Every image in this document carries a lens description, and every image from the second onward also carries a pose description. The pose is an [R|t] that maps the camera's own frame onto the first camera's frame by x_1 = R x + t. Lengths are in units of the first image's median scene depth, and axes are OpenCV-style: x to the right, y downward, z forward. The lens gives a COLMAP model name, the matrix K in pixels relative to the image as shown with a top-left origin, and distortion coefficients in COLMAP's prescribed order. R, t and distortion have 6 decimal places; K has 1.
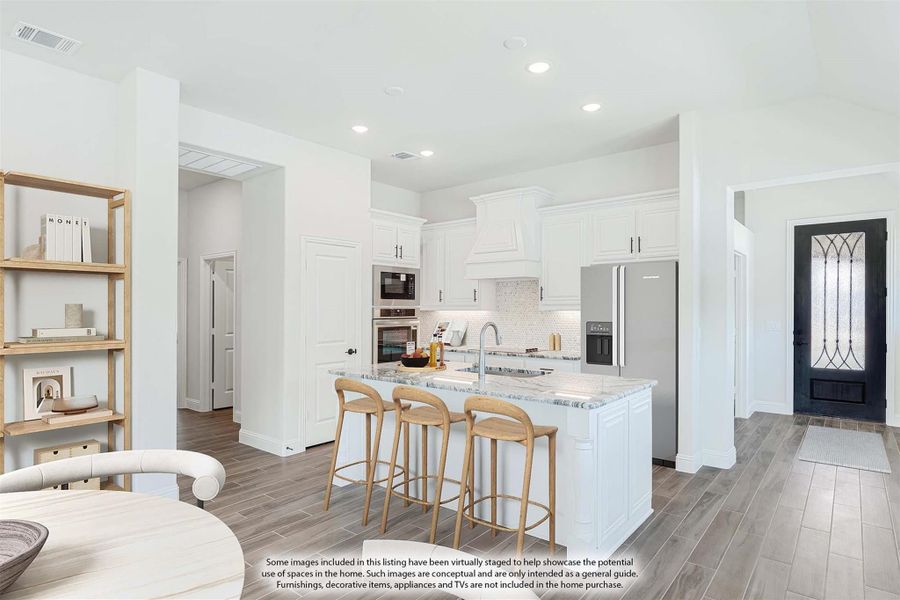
lens RADIAL K [[515.0, 0, 451.9], [0, 515.0, 303.5], [0, 0, 1]] dist [0.008176, 0.002751]
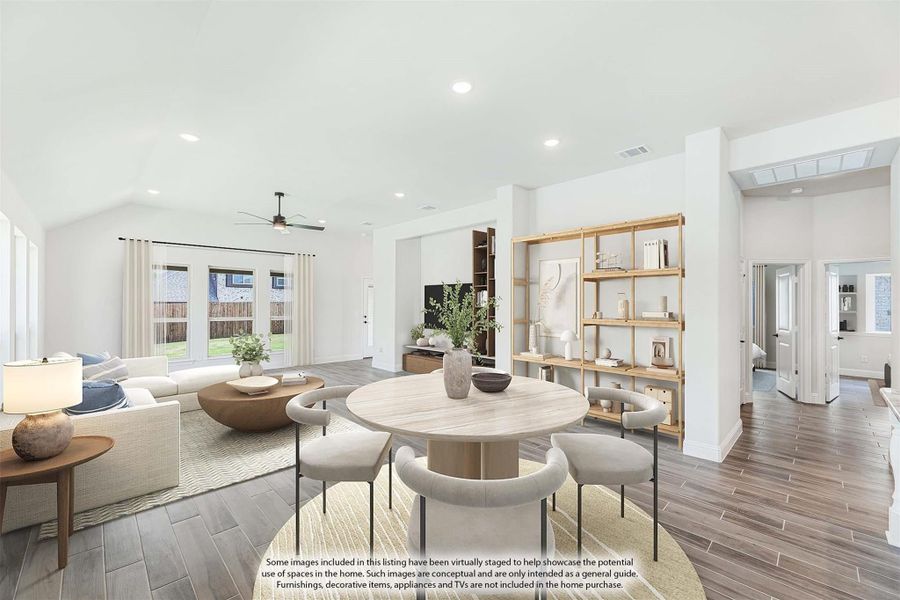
lens RADIAL K [[362.2, 0, 450.3], [0, 362.2, 301.8], [0, 0, 1]] dist [0.002610, 0.000172]
pose [[-0.125564, -0.006900, -0.992061, 0.260333], [-0.012066, 0.999912, -0.005427, 0.007228], [0.992012, 0.011289, -0.125637, 0.279197]]
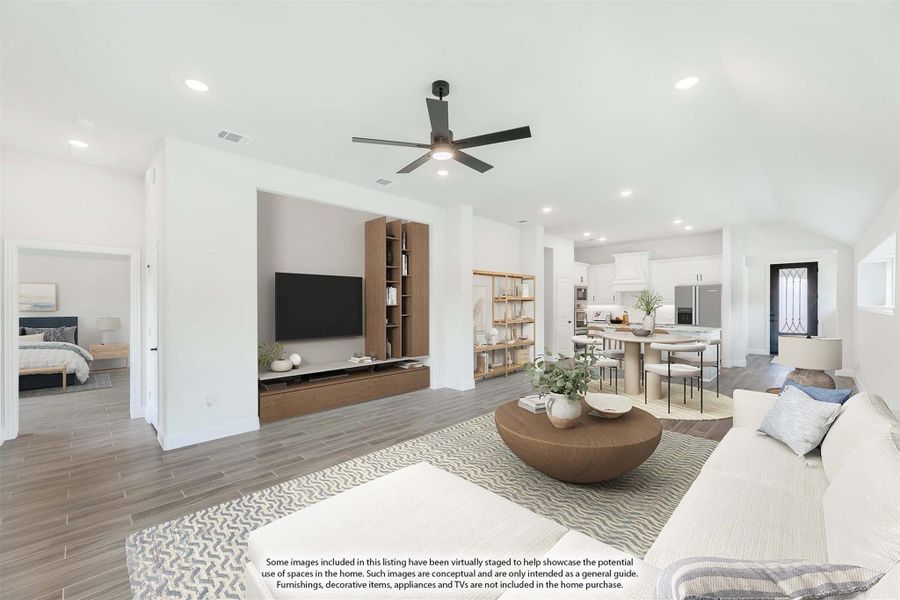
lens RADIAL K [[362.2, 0, 445.7], [0, 362.2, 306.4], [0, 0, 1]] dist [0.002610, 0.000172]
pose [[0.992081, -0.003121, -0.125562, -0.476087], [0.003520, 0.999989, 0.002955, 0.010570], [0.125551, -0.003374, 0.992081, -0.649556]]
